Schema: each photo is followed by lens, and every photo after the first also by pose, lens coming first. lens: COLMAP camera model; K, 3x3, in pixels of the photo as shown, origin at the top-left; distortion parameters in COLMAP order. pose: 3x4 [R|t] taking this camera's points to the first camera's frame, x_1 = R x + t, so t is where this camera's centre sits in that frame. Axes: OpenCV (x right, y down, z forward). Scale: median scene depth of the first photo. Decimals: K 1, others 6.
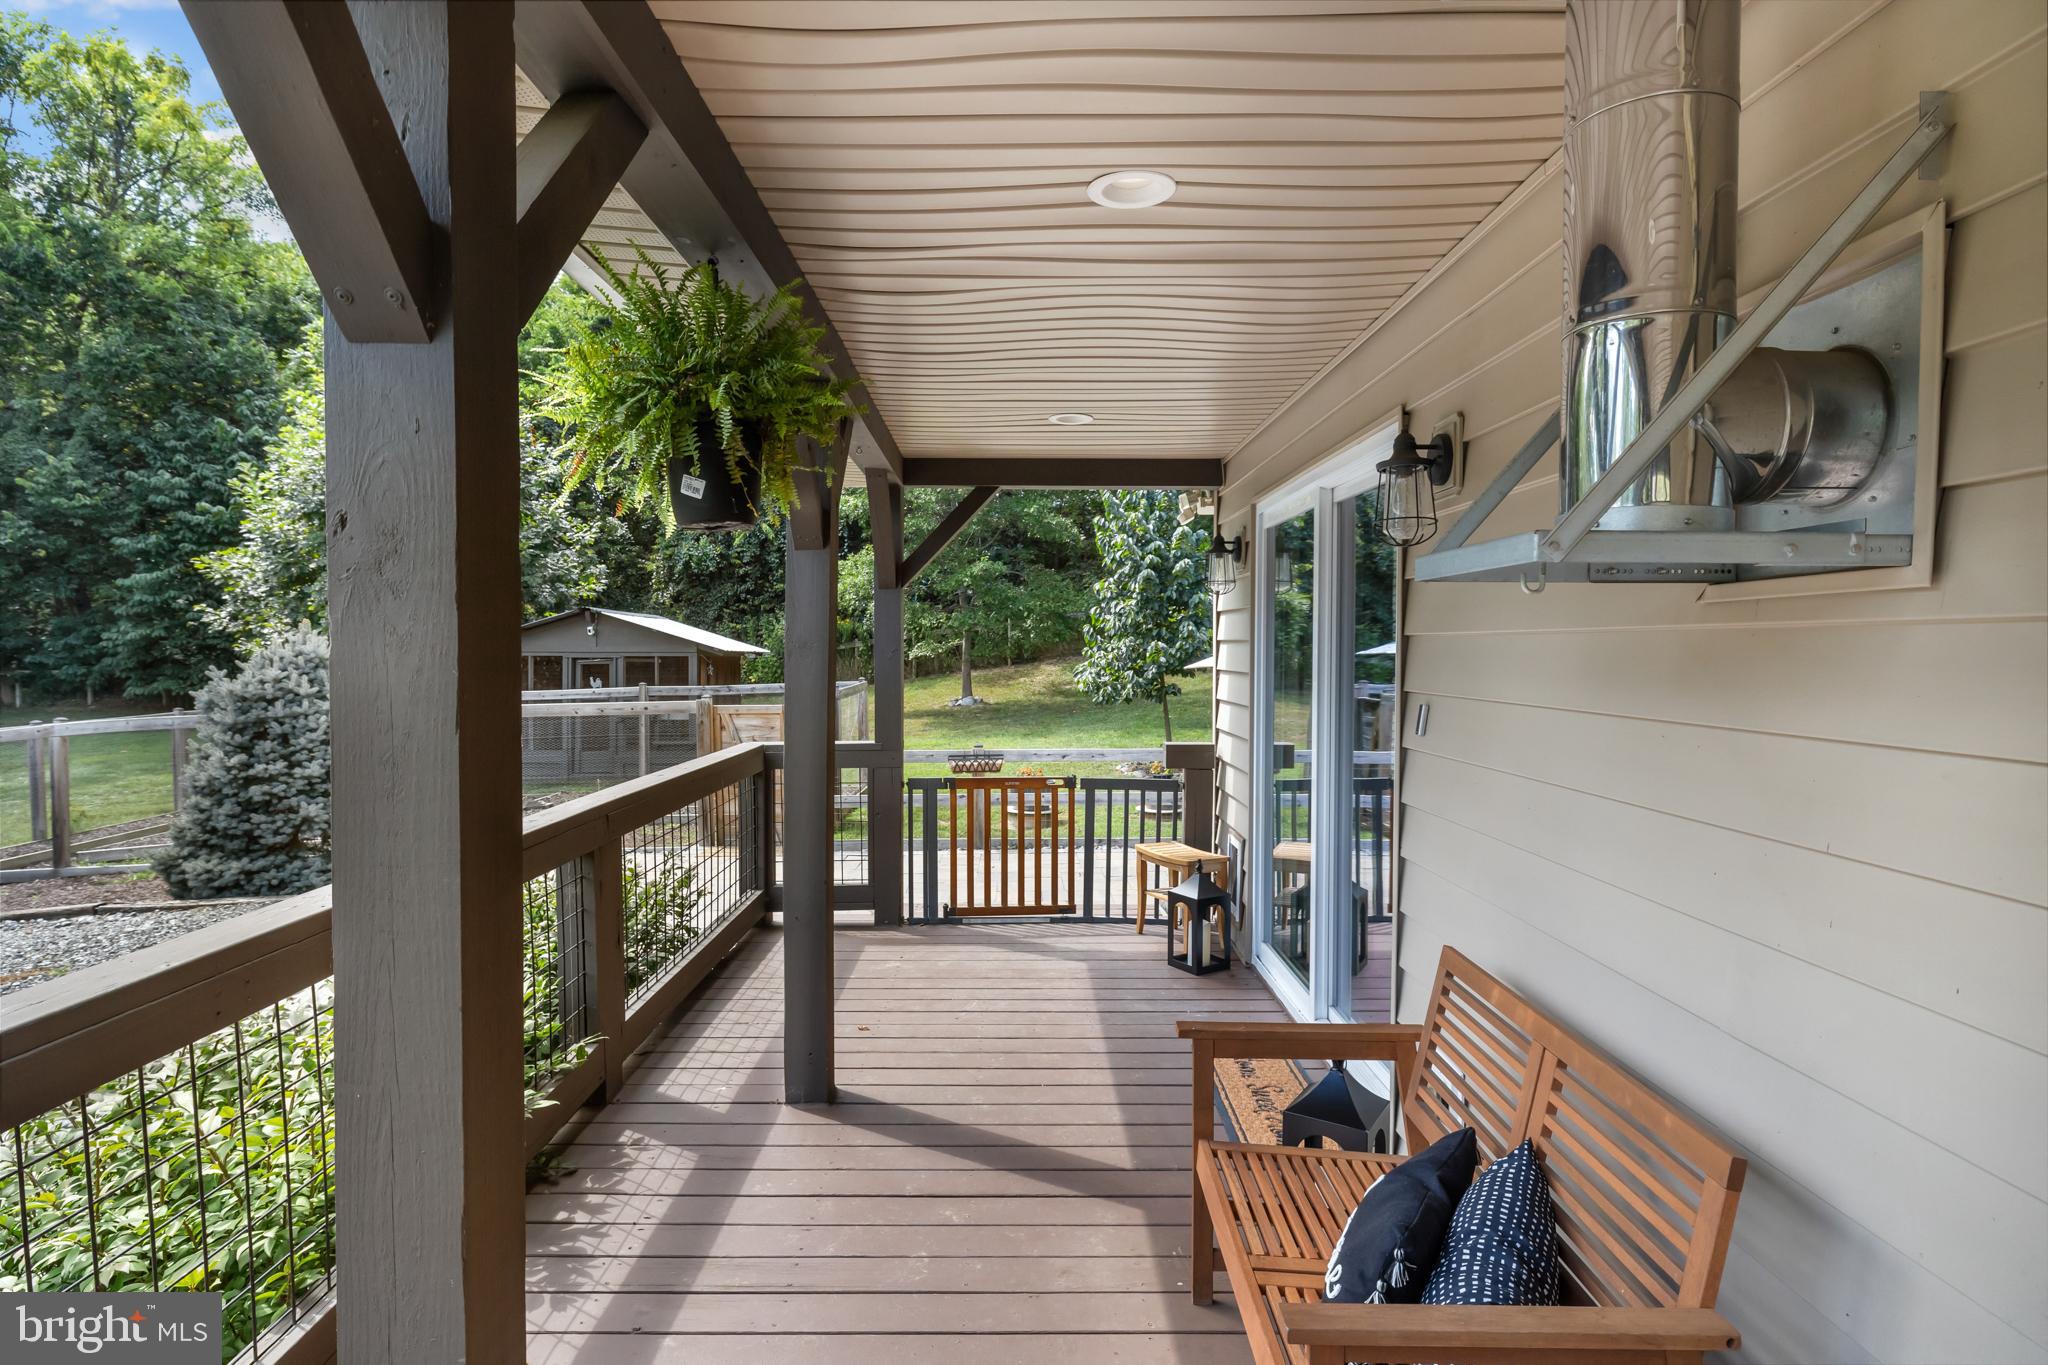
lens RADIAL K [[1126.0, 0, 1015.8], [0, 1126.0, 668.4], [0, 0, 1]] dist [0.000480, 0.000615]
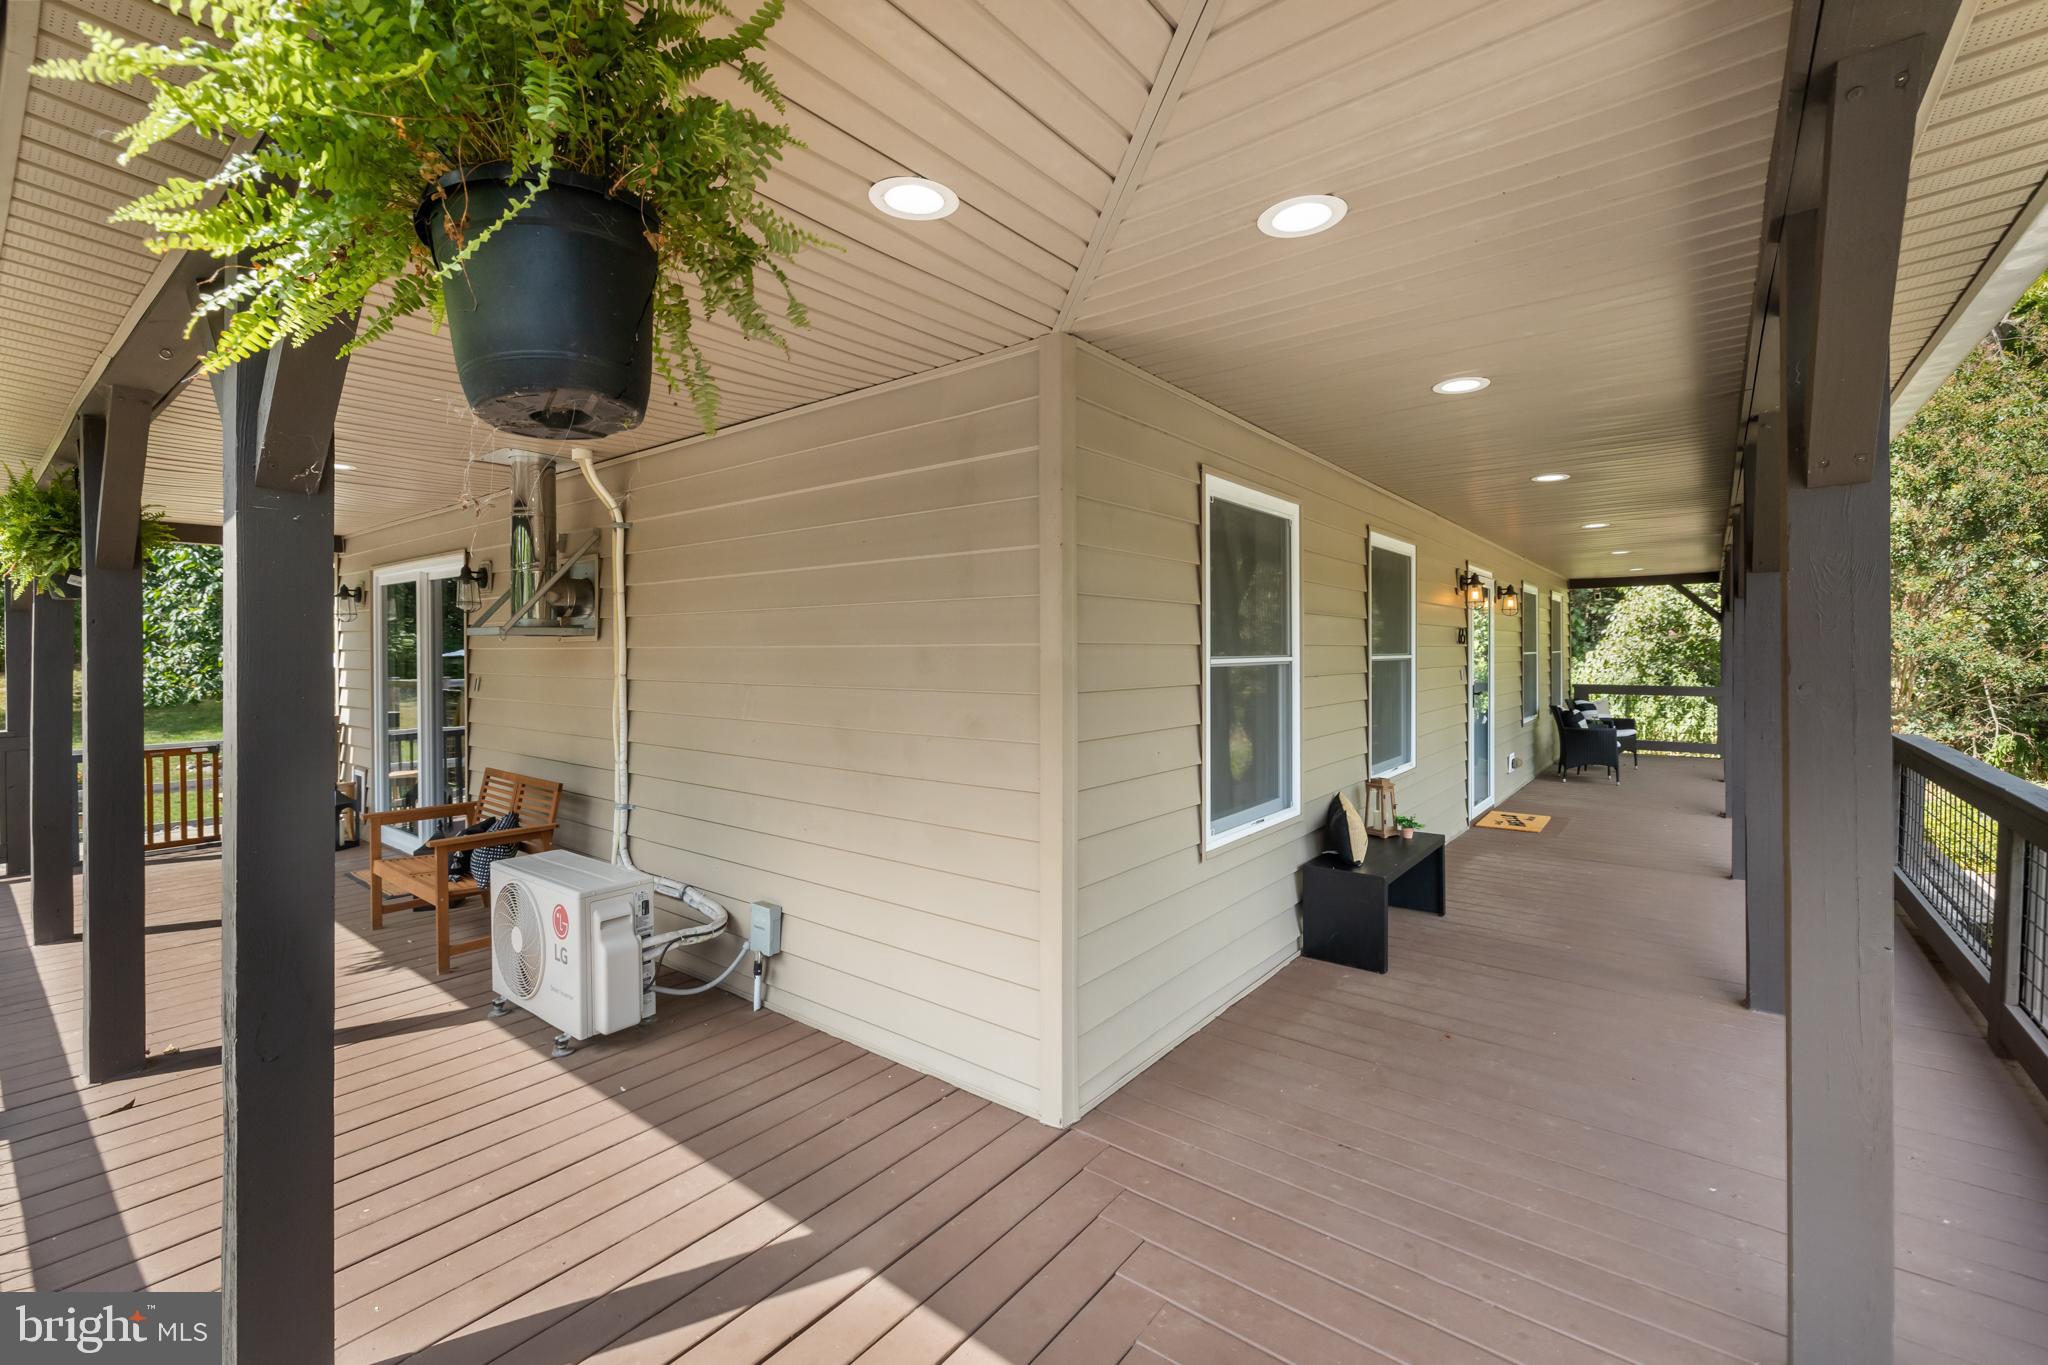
lens RADIAL K [[858.3, 0, 1021.3], [0, 858.3, 675.5], [0, 0, 1]] dist [0.000015, -0.000001]
pose [[0.628483, -0.023437, 0.777470, -0.222180], [0.016076, 0.999724, 0.017141, 0.008705], [-0.777657, 0.001725, 0.628686, -0.703104]]
